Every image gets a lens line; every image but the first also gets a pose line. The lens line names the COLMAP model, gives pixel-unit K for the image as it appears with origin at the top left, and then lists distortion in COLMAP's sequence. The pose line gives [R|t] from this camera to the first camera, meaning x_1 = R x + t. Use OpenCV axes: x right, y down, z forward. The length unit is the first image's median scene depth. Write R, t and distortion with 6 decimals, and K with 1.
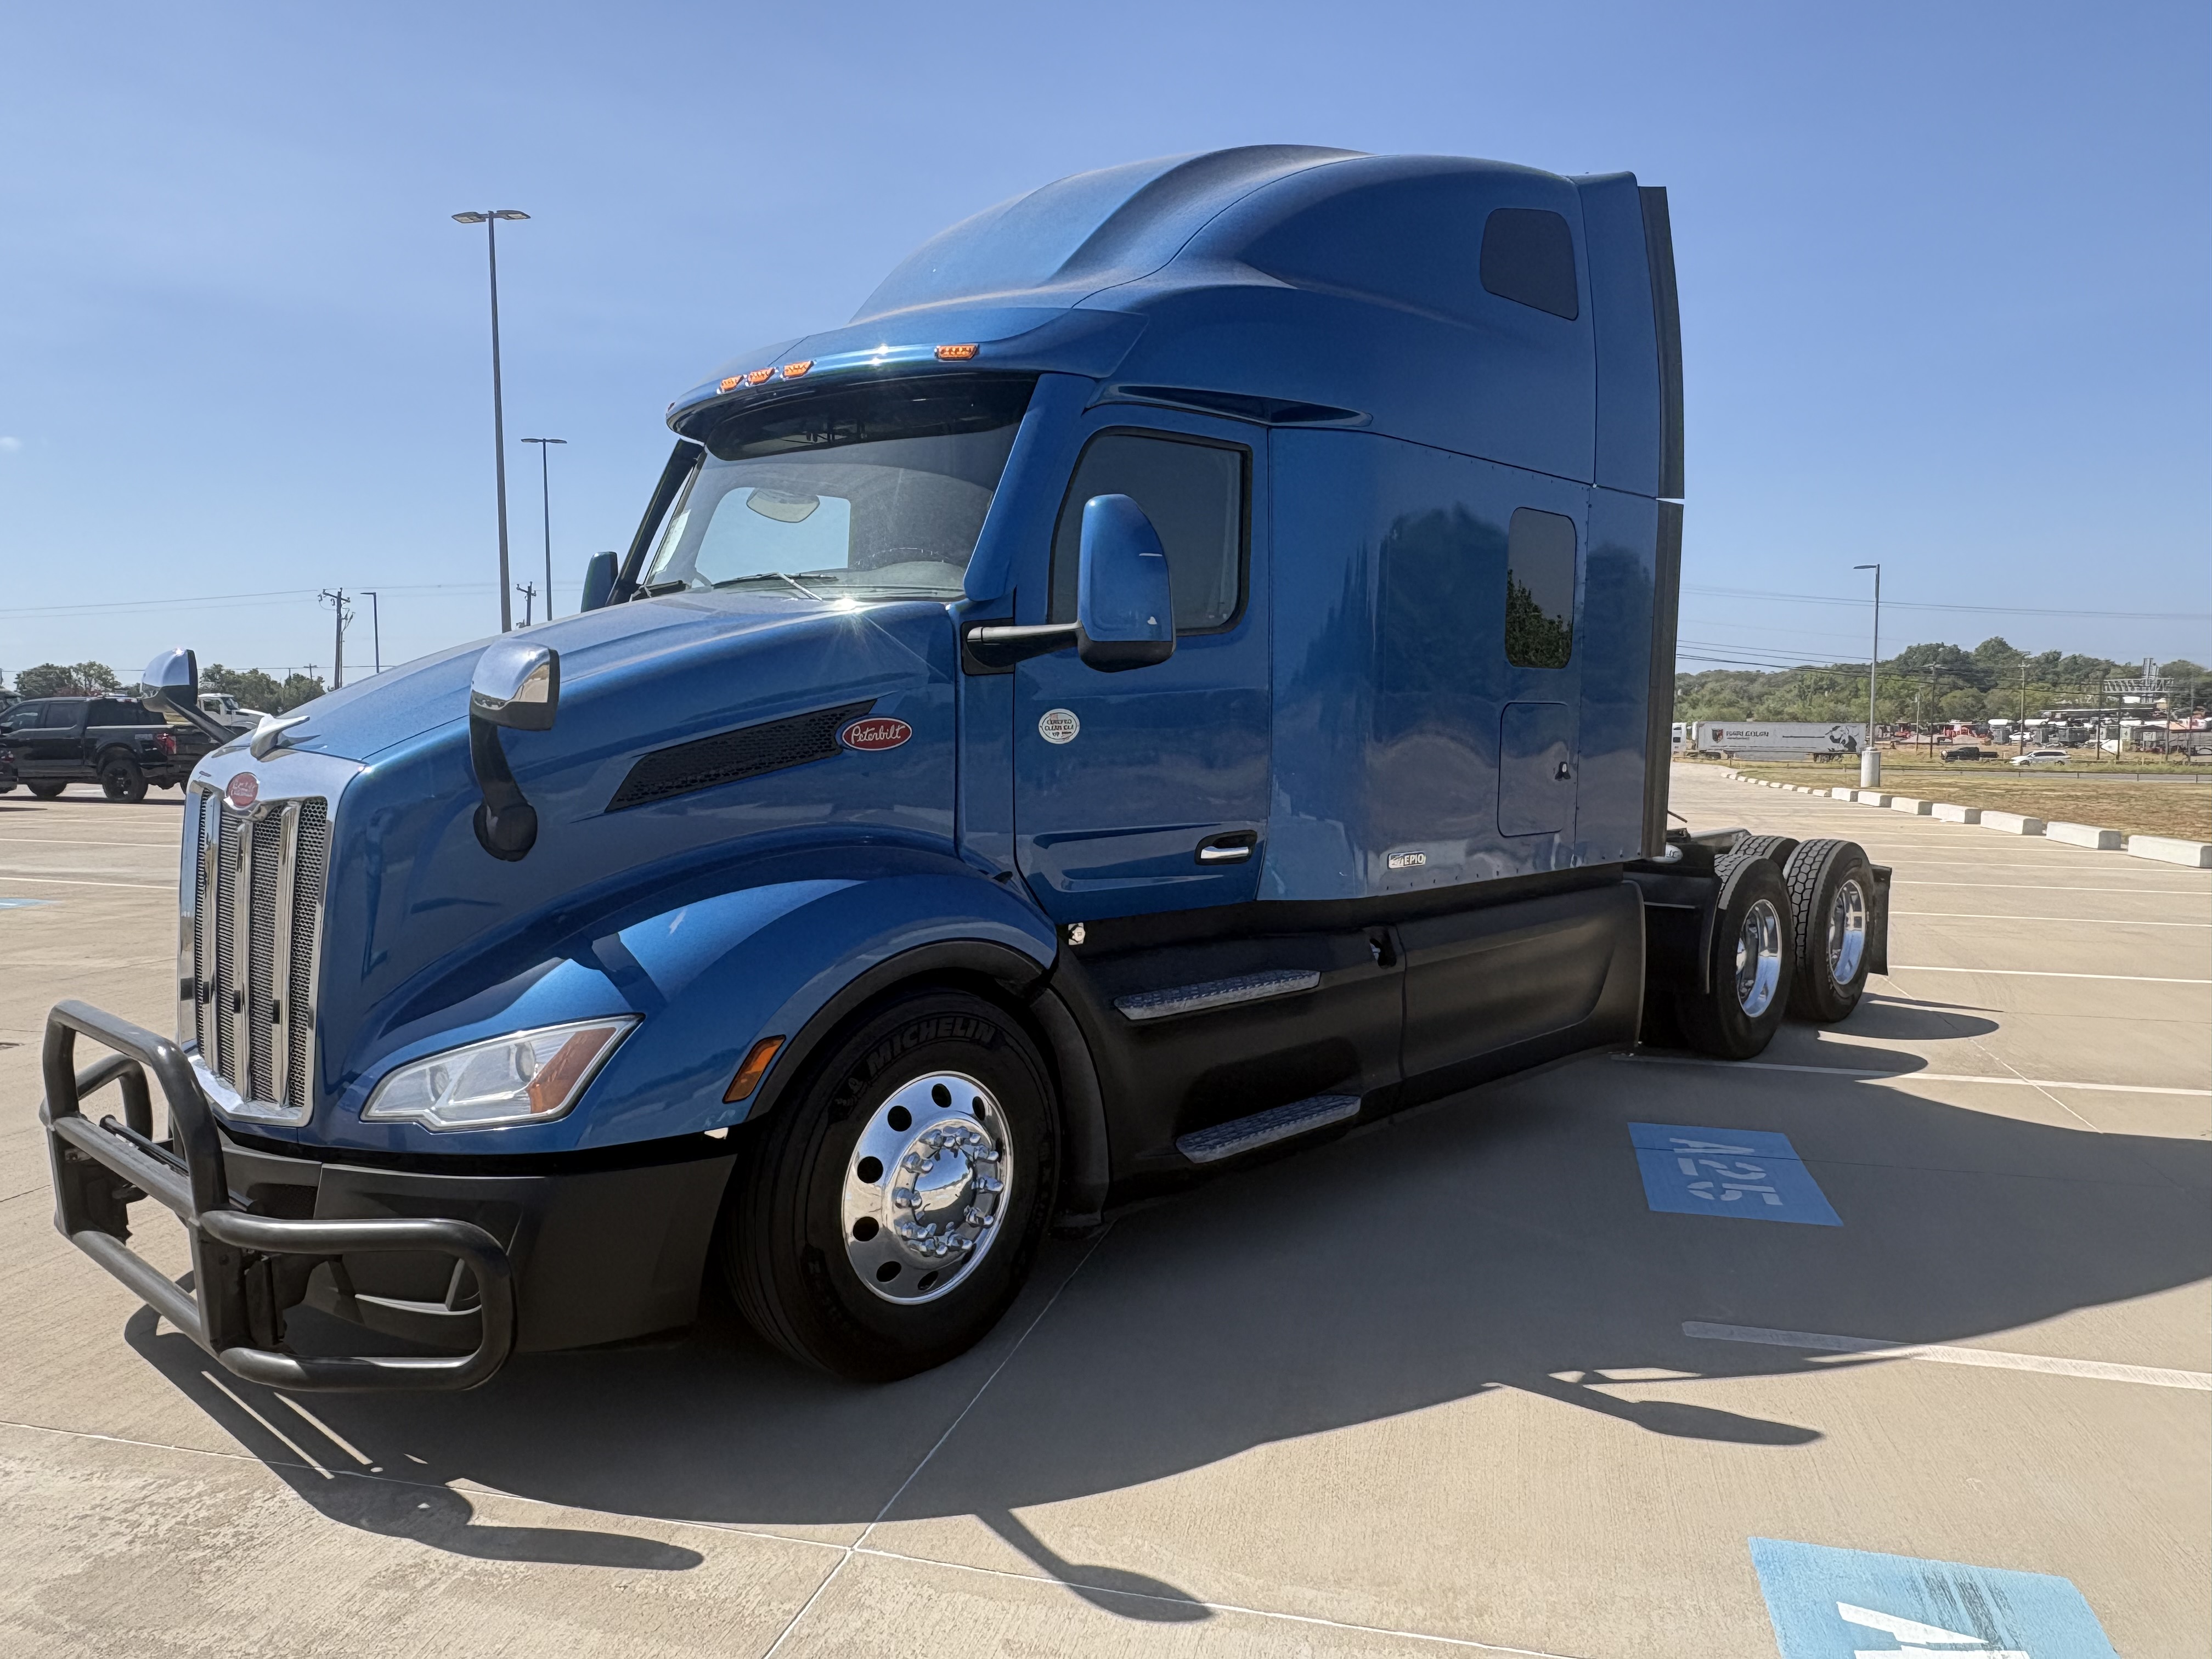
lens RADIAL K [[1599.6, 0, 1106.0], [0, 1599.6, 829.5], [0, 0, 1]] dist [0.001097, 0.002218]
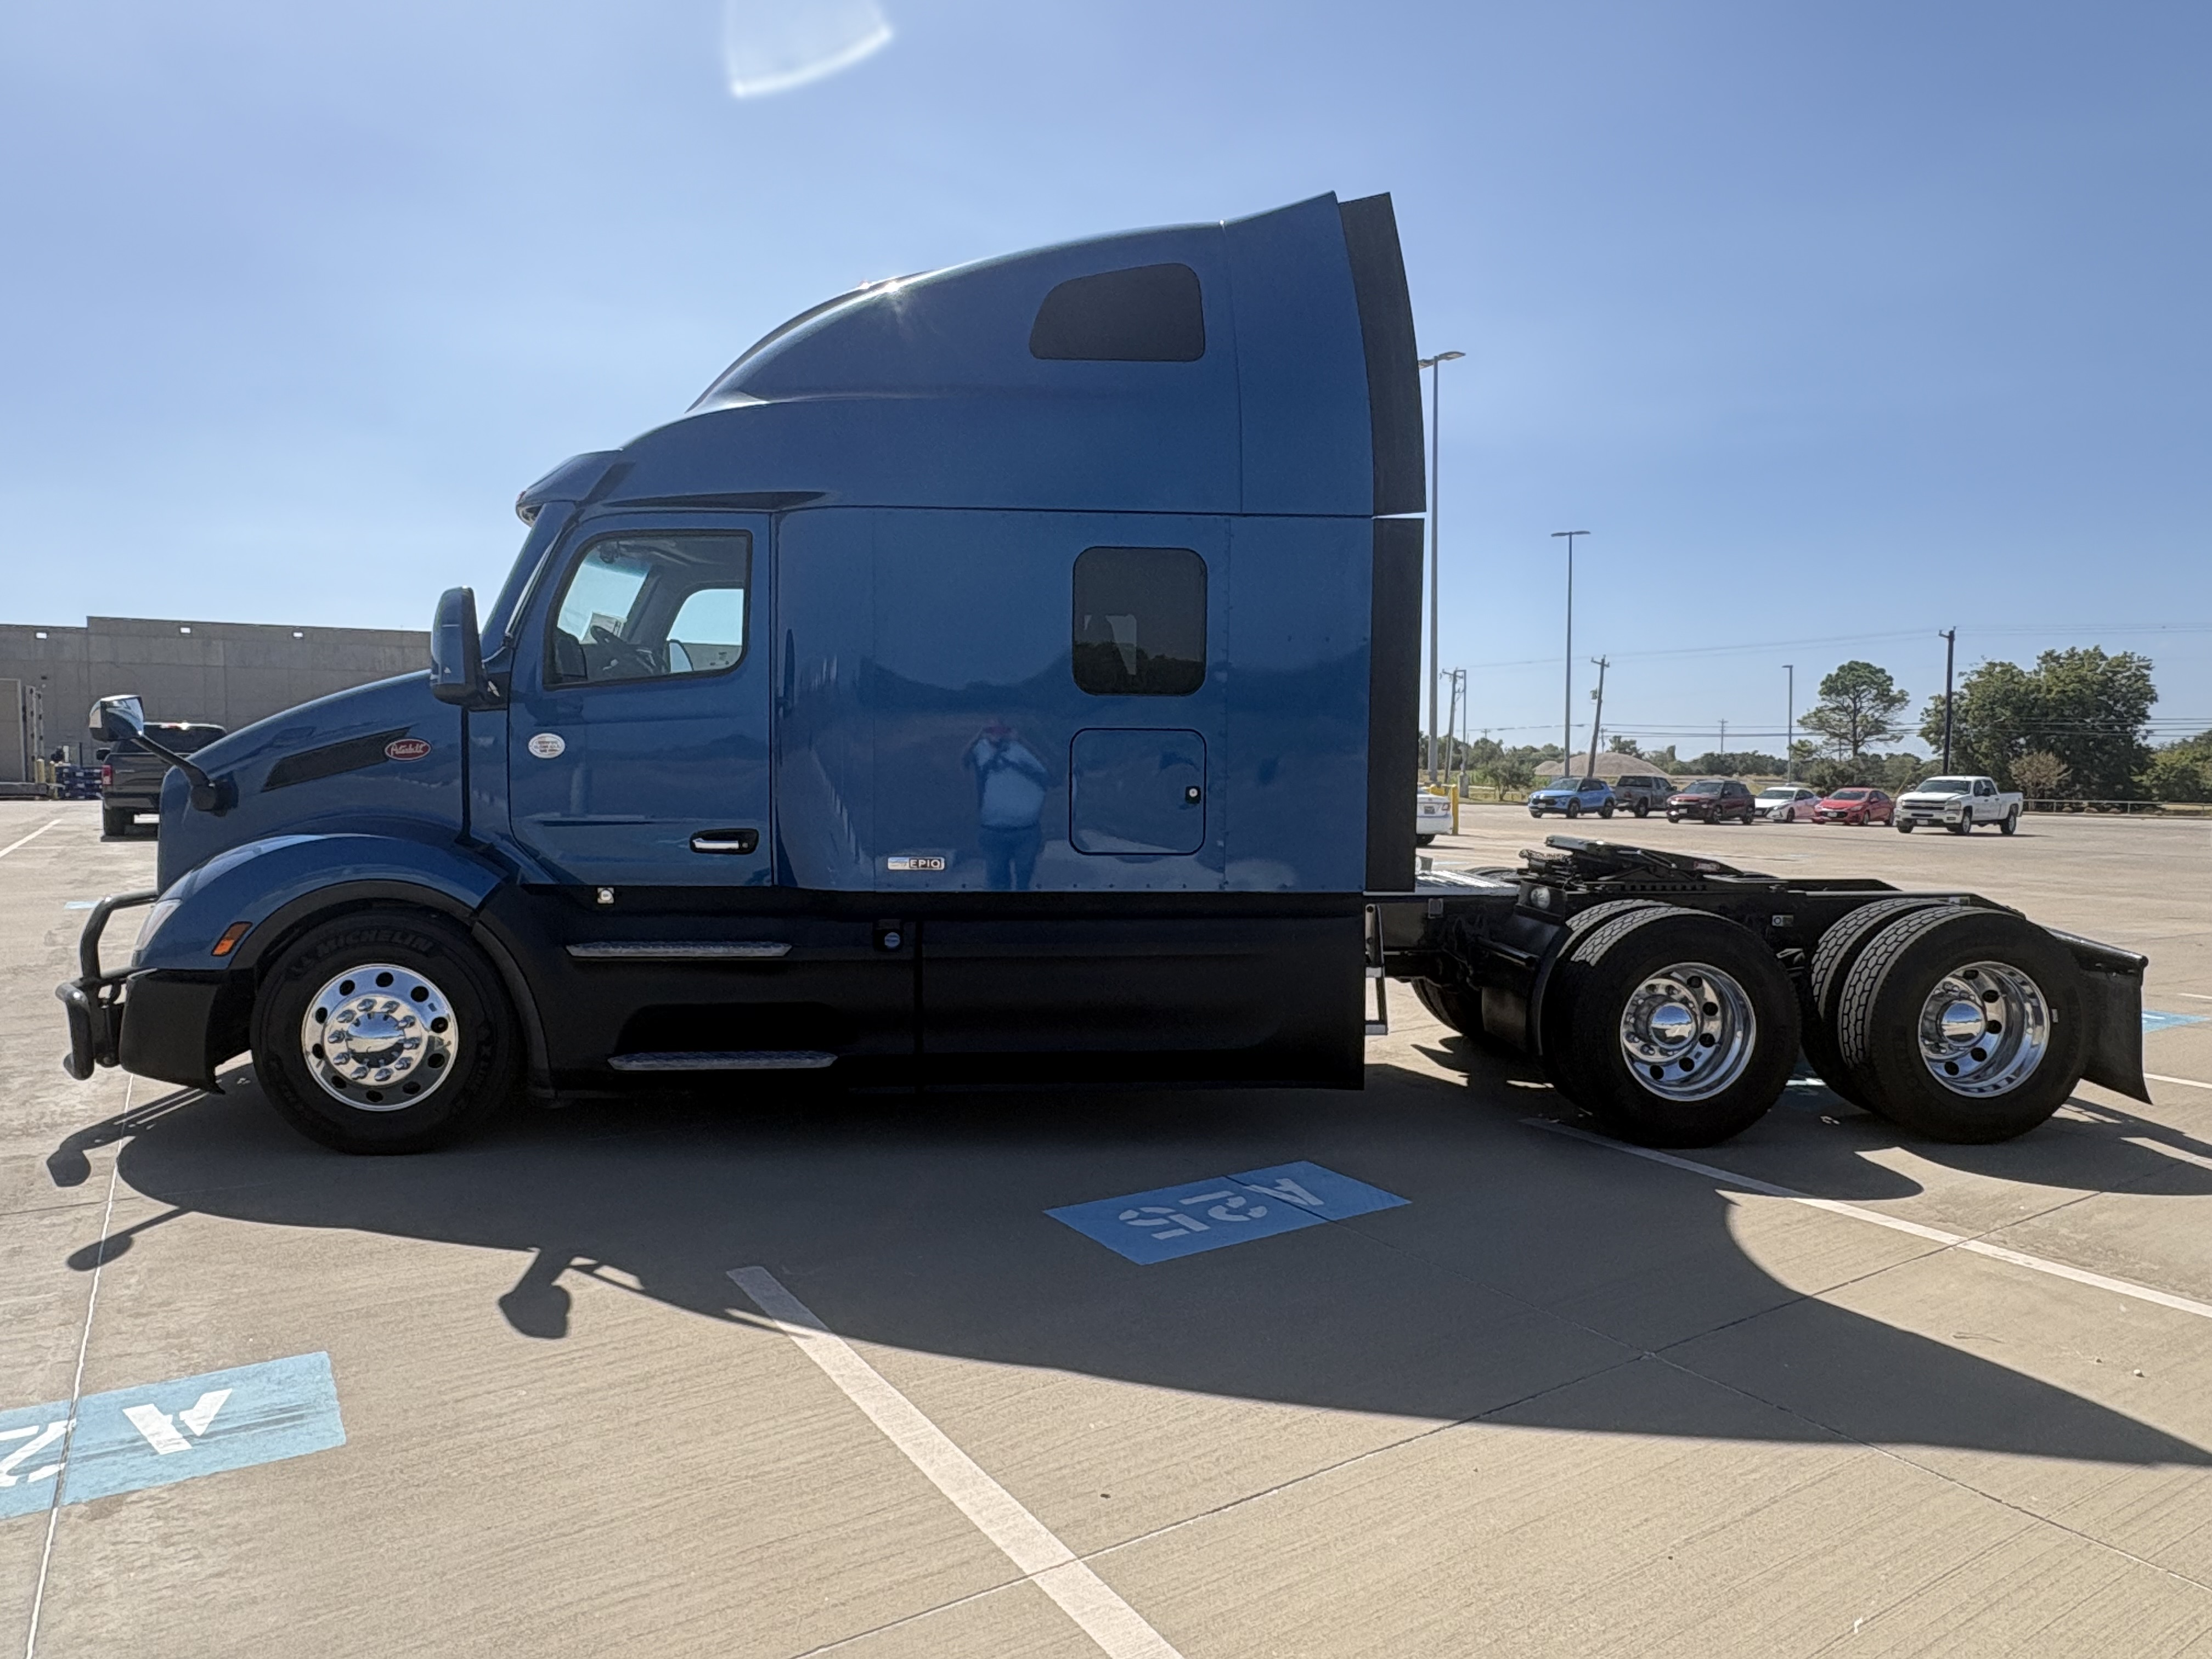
lens RADIAL K [[1395.9, 0, 1106.0], [0, 1395.9, 829.5], [0, 0, 1]] dist [-0.003185, 0.001380]
pose [[0.729193, 0.033484, -0.683489, 1.129013], [-0.054139, 0.998494, -0.008843, -0.005012], [0.682163, 0.043452, 0.729907, 0.405999]]
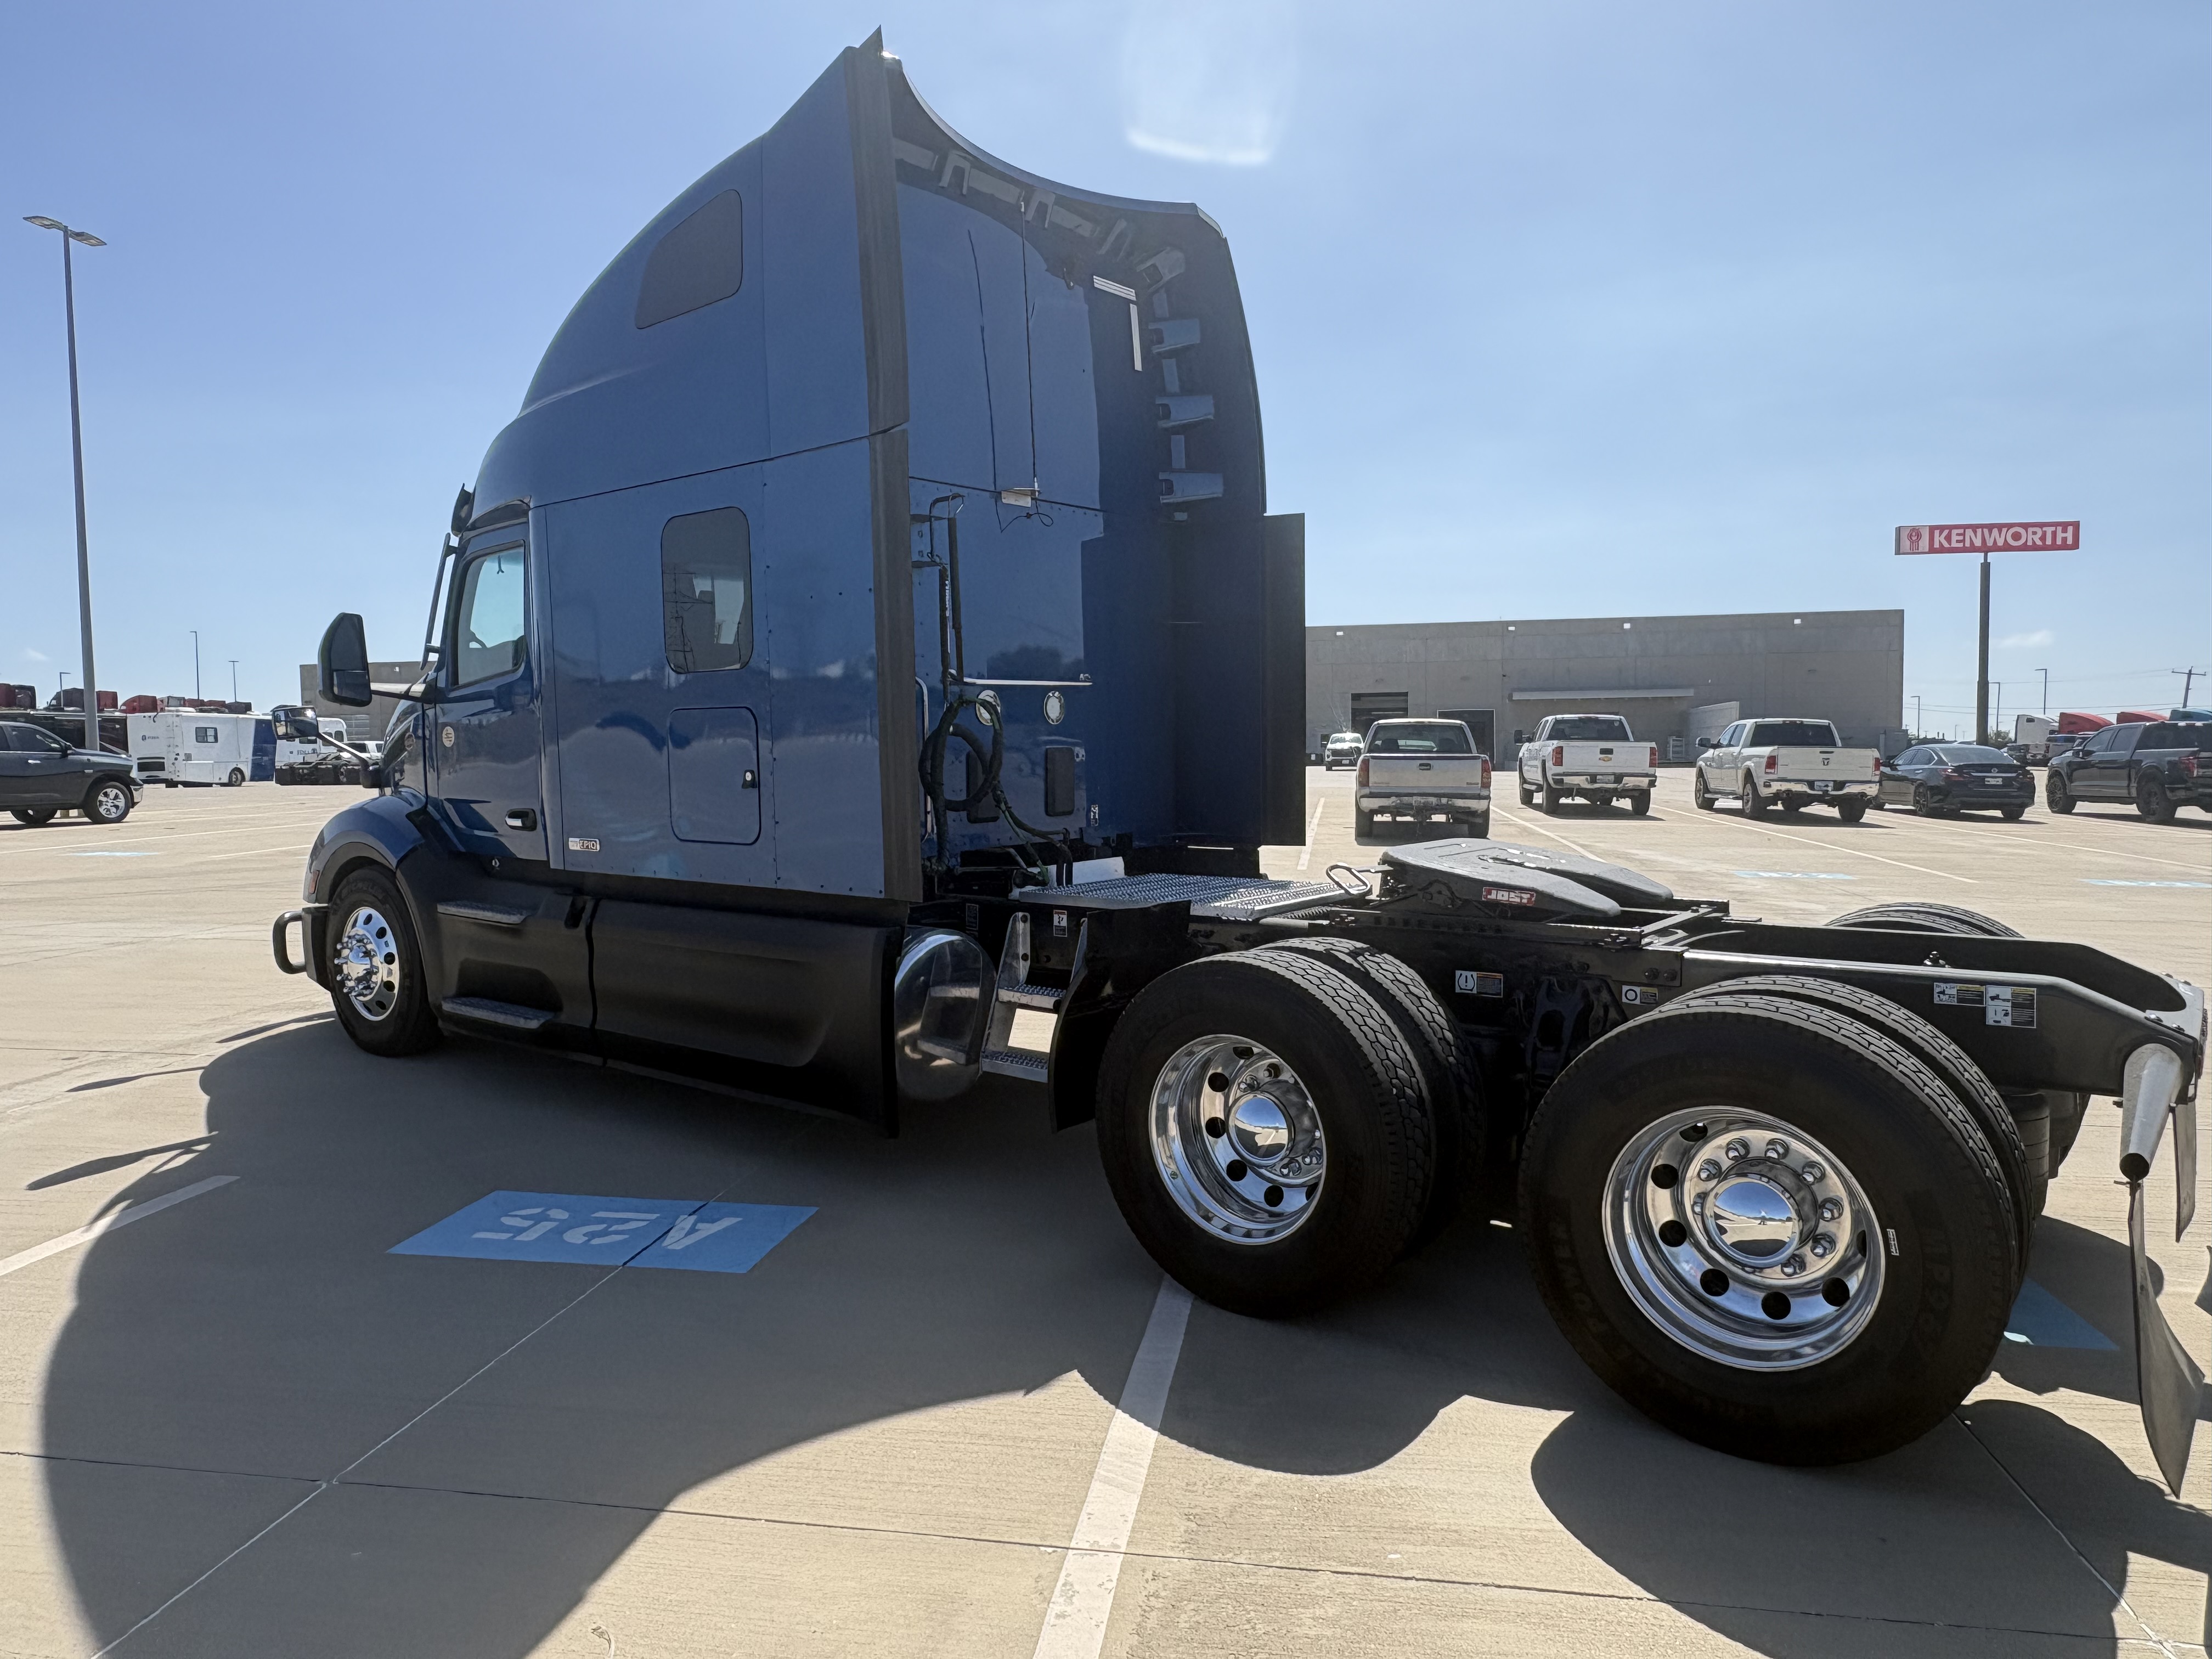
lens RADIAL K [[1428.3, 0, 1106.0], [0, 1428.3, 829.5], [0, 0, 1]] dist [-0.001445, 0.002447]
pose [[0.067837, 0.053086, -0.996283, 1.480949], [-0.064897, 0.996703, 0.048690, -0.080805], [0.995583, 0.061353, 0.071059, 1.510418]]
